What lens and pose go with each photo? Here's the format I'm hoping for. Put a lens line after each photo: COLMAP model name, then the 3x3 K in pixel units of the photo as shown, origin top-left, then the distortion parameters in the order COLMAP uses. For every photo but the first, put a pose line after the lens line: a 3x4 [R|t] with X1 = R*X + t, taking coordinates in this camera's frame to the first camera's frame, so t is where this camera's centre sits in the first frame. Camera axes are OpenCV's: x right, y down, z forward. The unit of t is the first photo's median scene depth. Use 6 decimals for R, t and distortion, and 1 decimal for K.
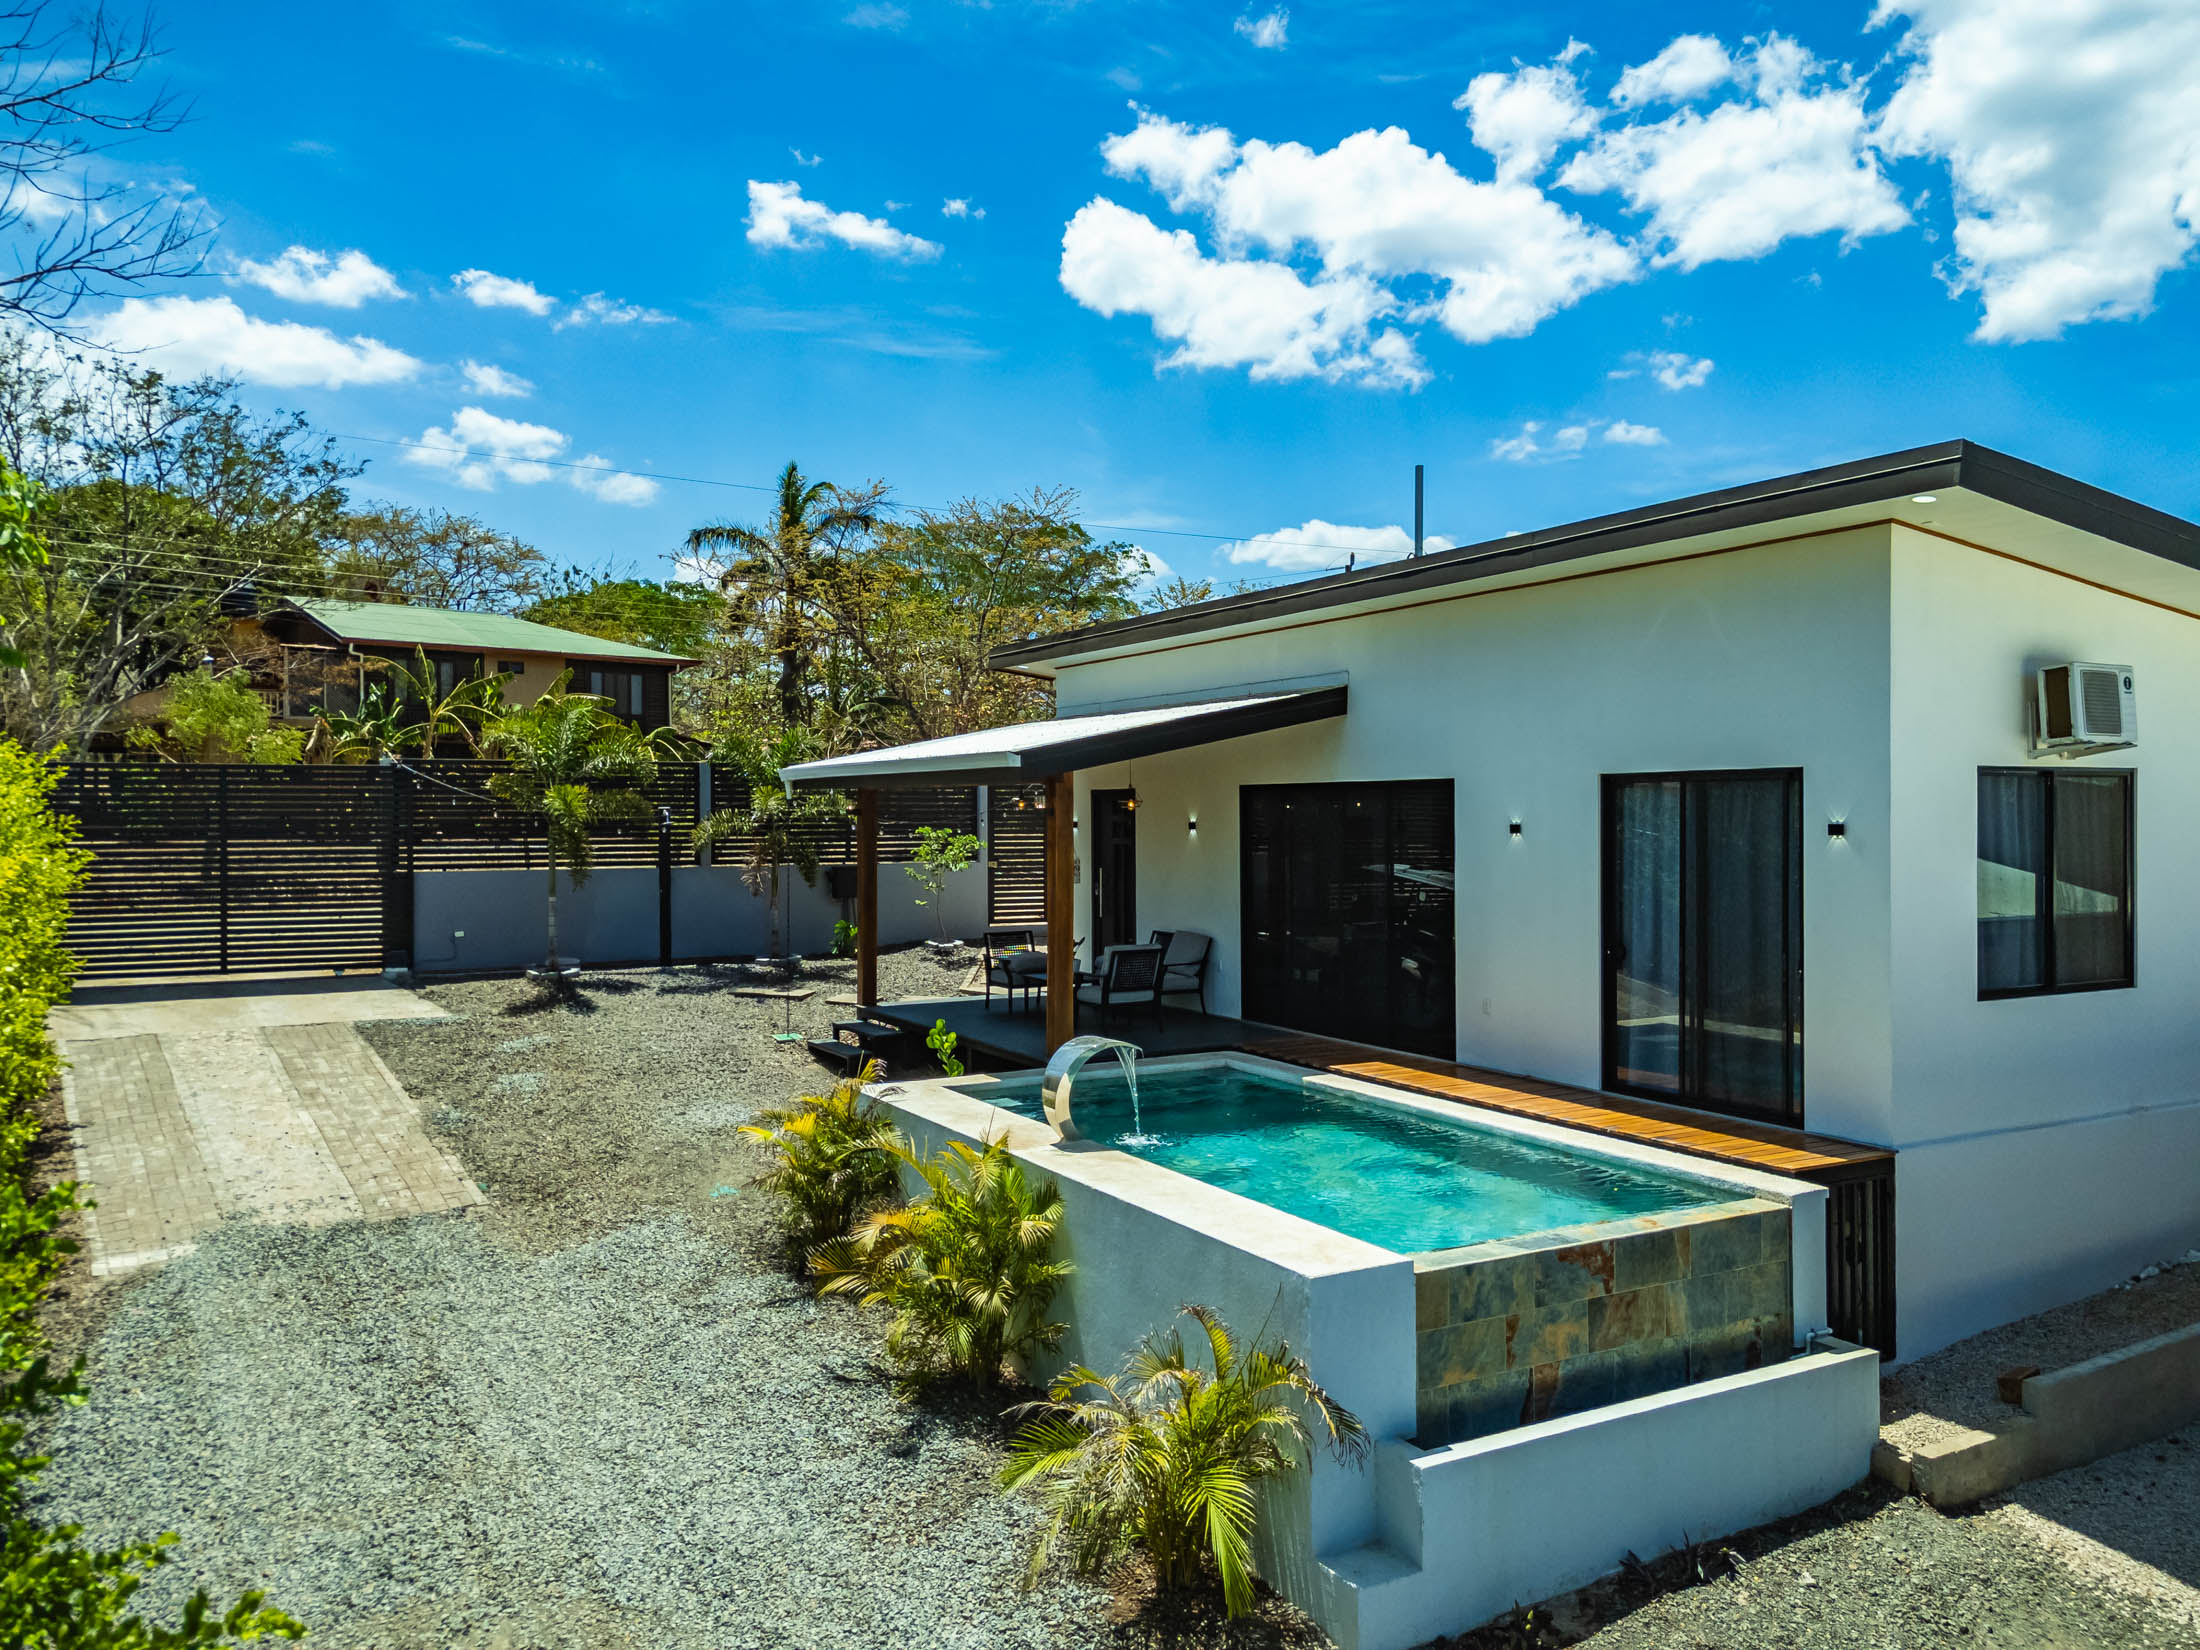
lens RADIAL K [[1639.4, 0, 1096.7], [0, 1639.4, 822.8], [0, 0, 1]] dist [0.044279, -0.013300]
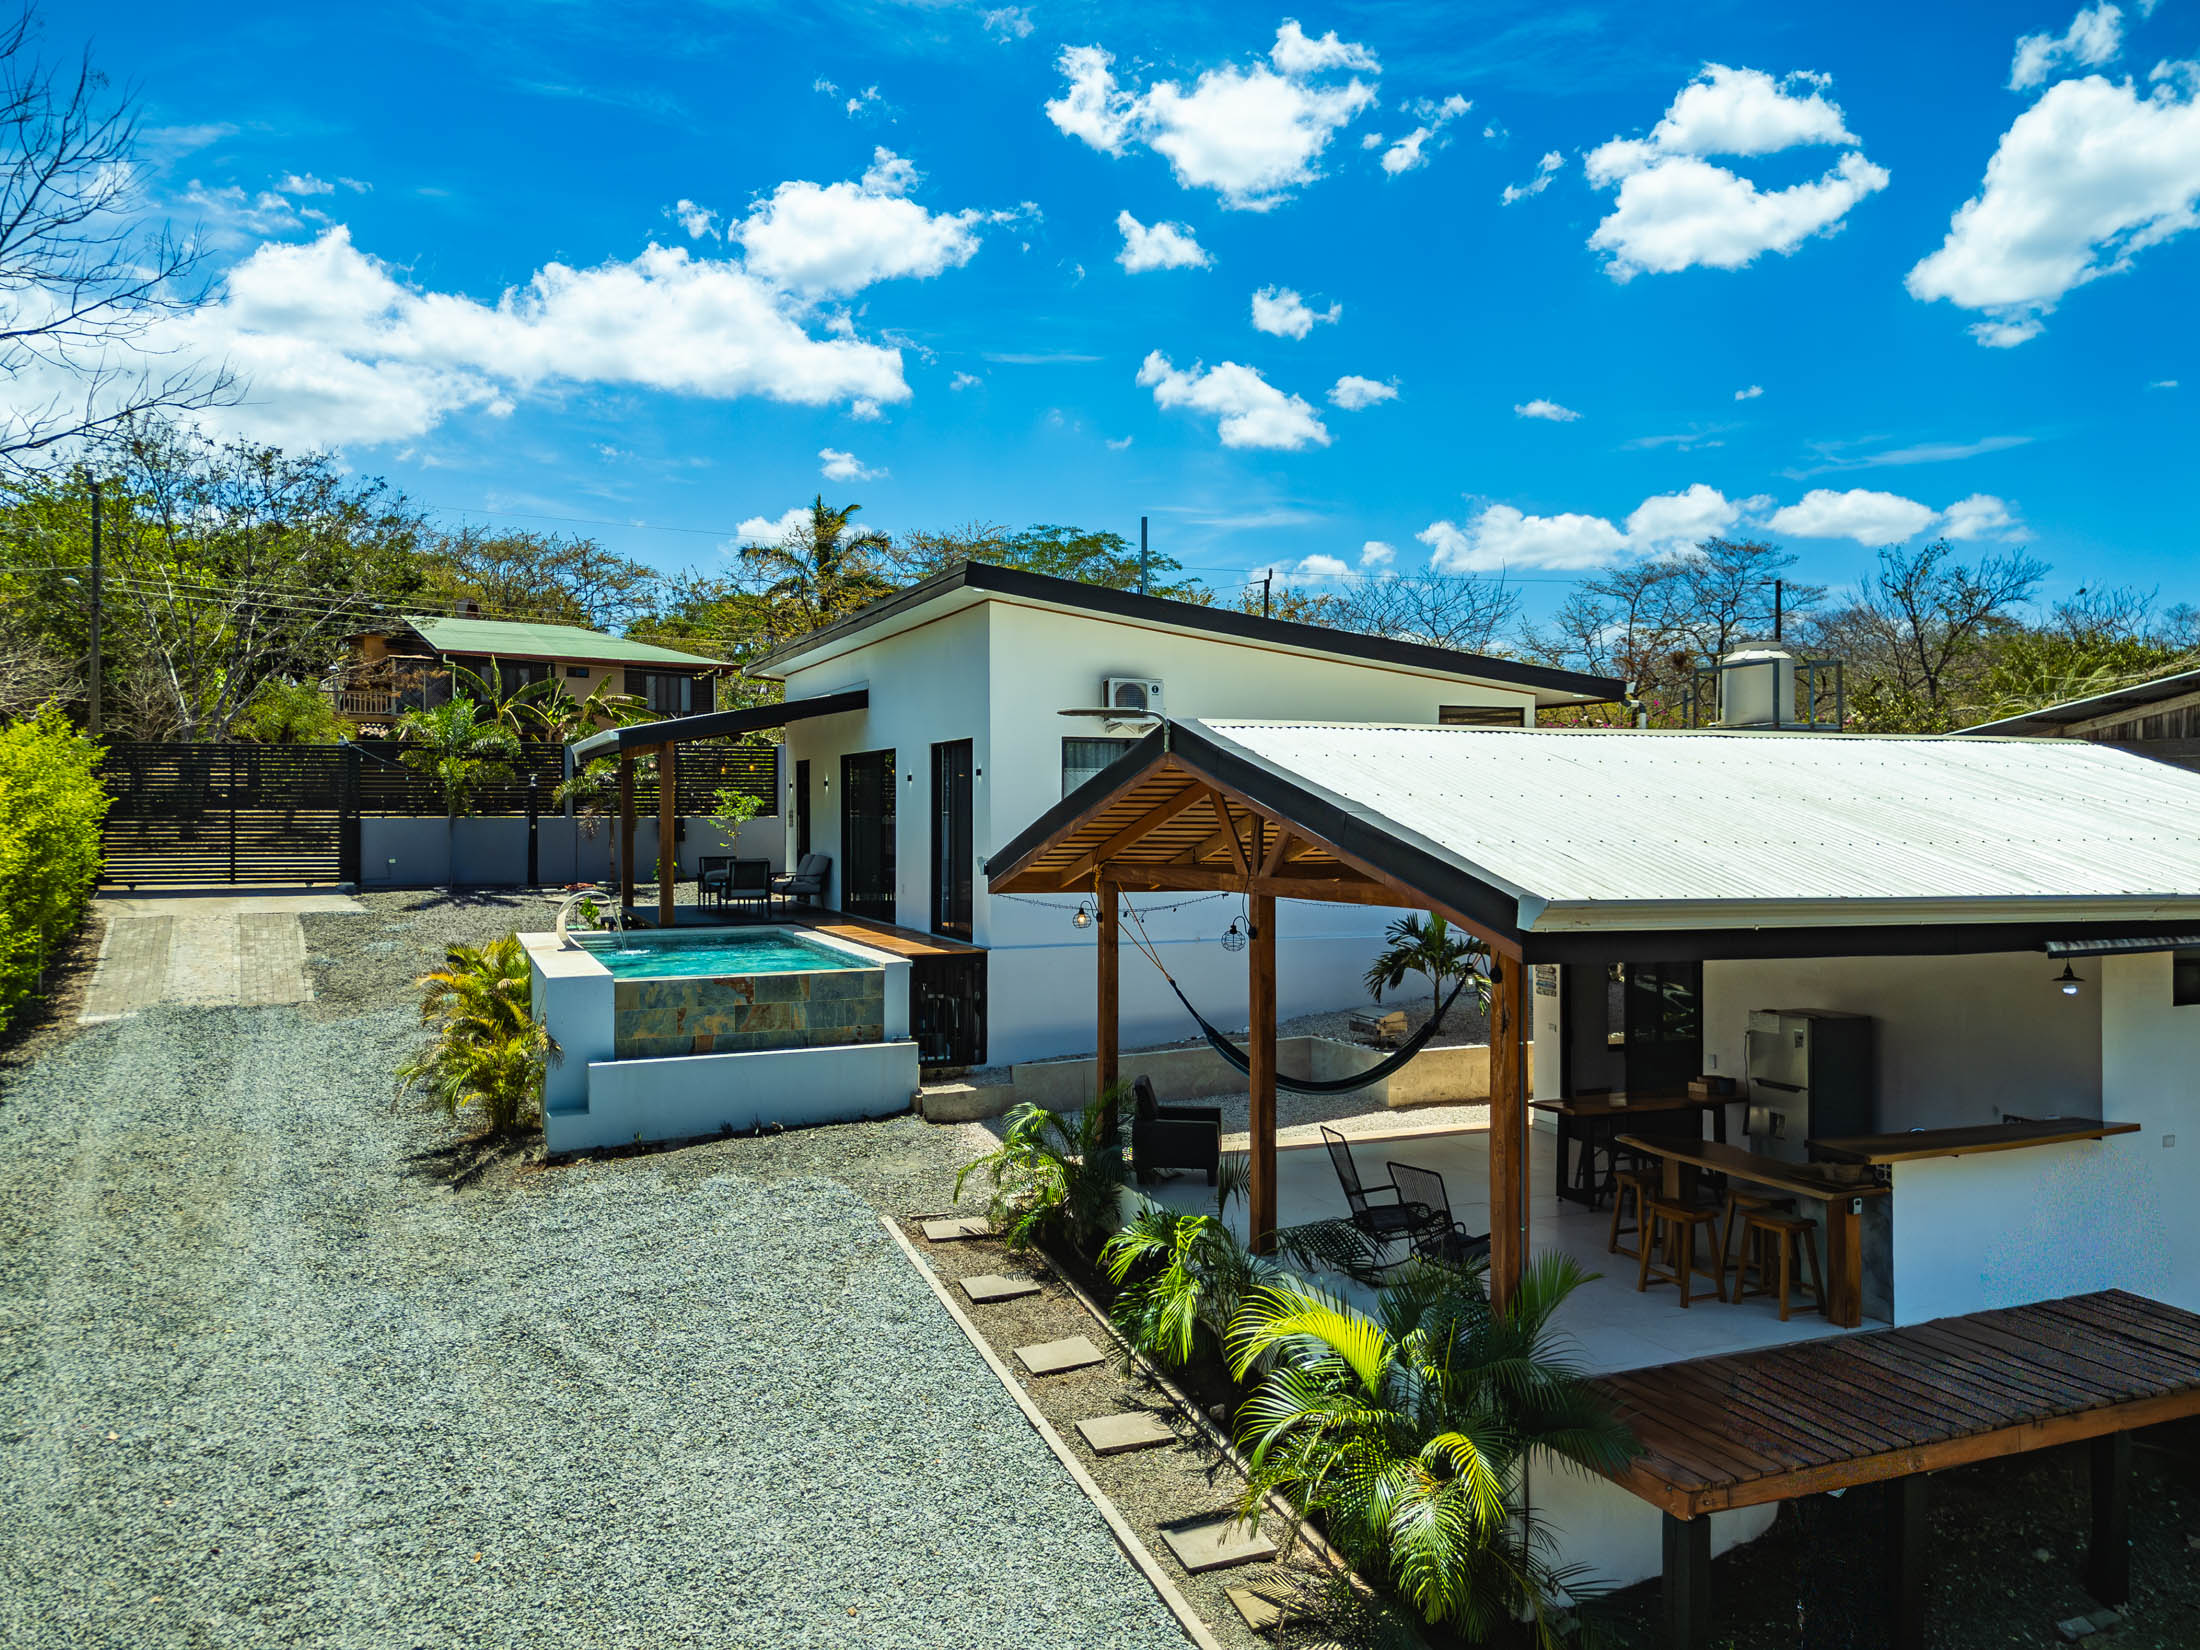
lens RADIAL K [[1639.4, 0, 1108.1], [0, 1639.4, 821.7], [0, 0, 1]] dist [0.044279, -0.013300]
pose [[0.993514, 0.003794, -0.113644, 0.468834], [-0.003601, 0.999992, 0.001898, 0.031751], [0.113650, -0.001477, 0.993520, -0.435288]]
